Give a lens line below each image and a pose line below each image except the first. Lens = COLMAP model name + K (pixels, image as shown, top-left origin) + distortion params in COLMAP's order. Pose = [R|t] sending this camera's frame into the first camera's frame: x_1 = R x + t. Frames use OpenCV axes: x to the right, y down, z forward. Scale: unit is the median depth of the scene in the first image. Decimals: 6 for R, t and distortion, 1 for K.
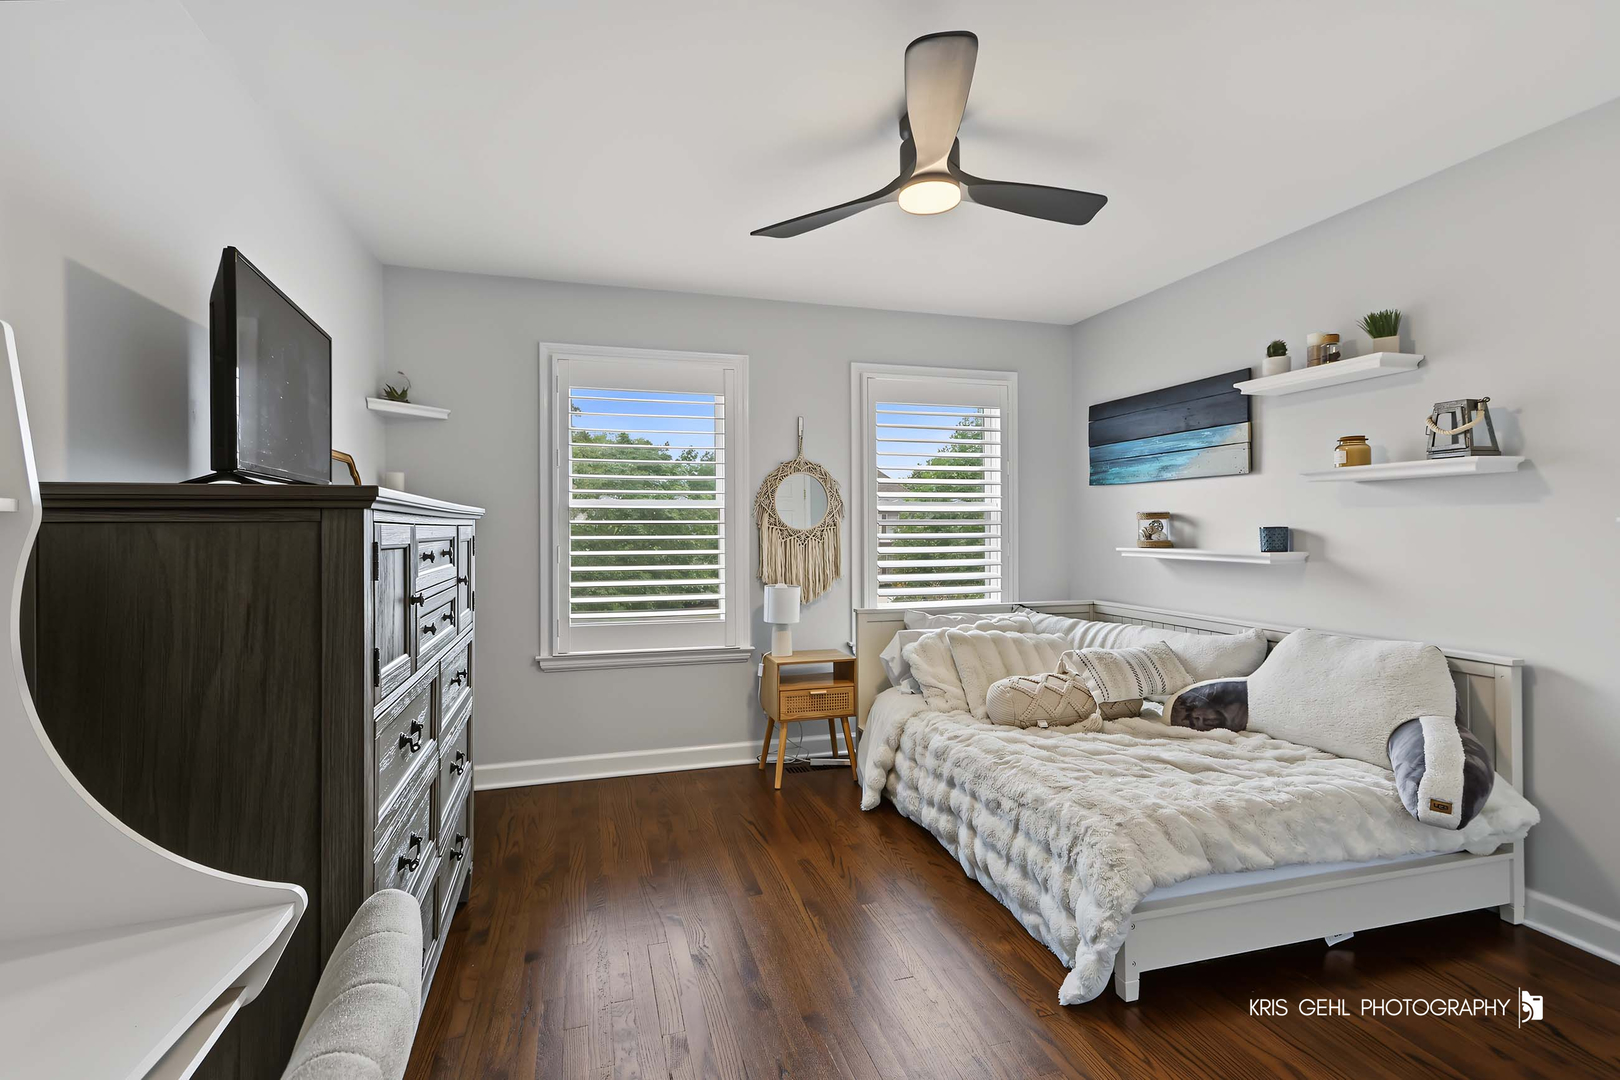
lens RADIAL K [[742.6, 0, 806.0], [0, 742.6, 535.7], [0, 0, 1]] dist [0.019508, -0.000546]
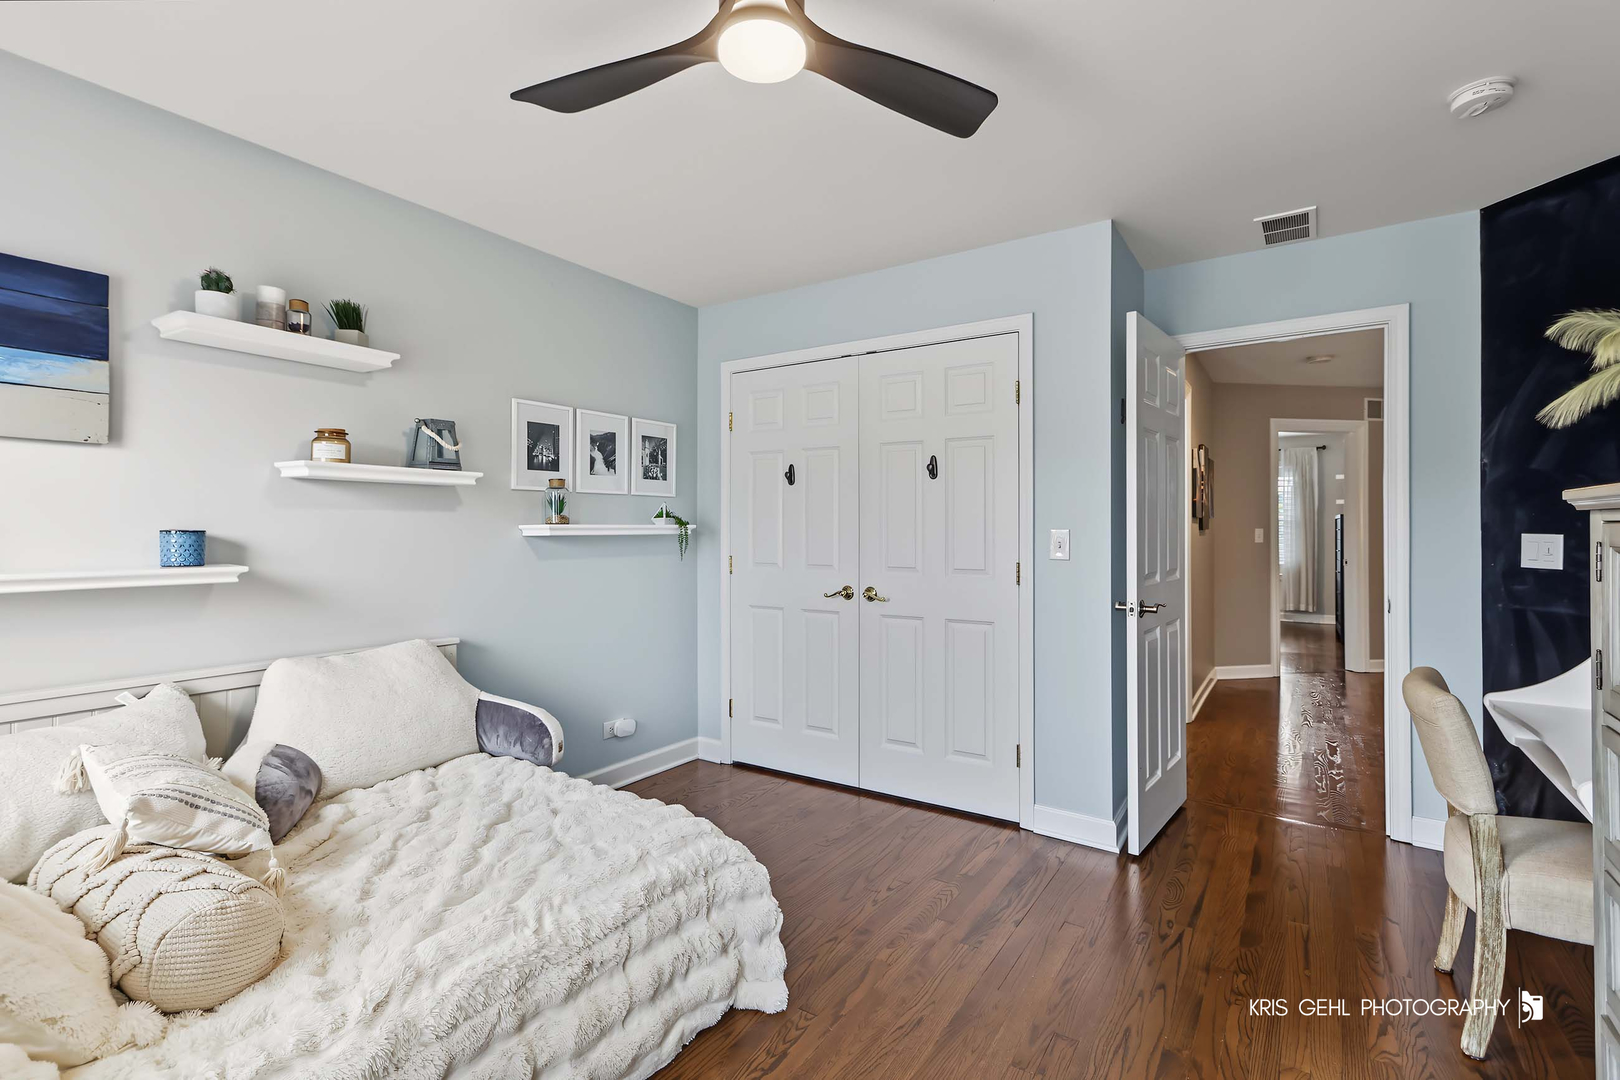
lens RADIAL K [[742.6, 0, 806.0], [0, 742.6, 535.7], [0, 0, 1]] dist [0.019508, -0.000546]
pose [[-0.630105, -0.000112, 0.776510, -0.291500], [0.007622, 0.999951, 0.006330, -0.006597], [-0.776473, 0.009907, -0.630073, 1.040980]]
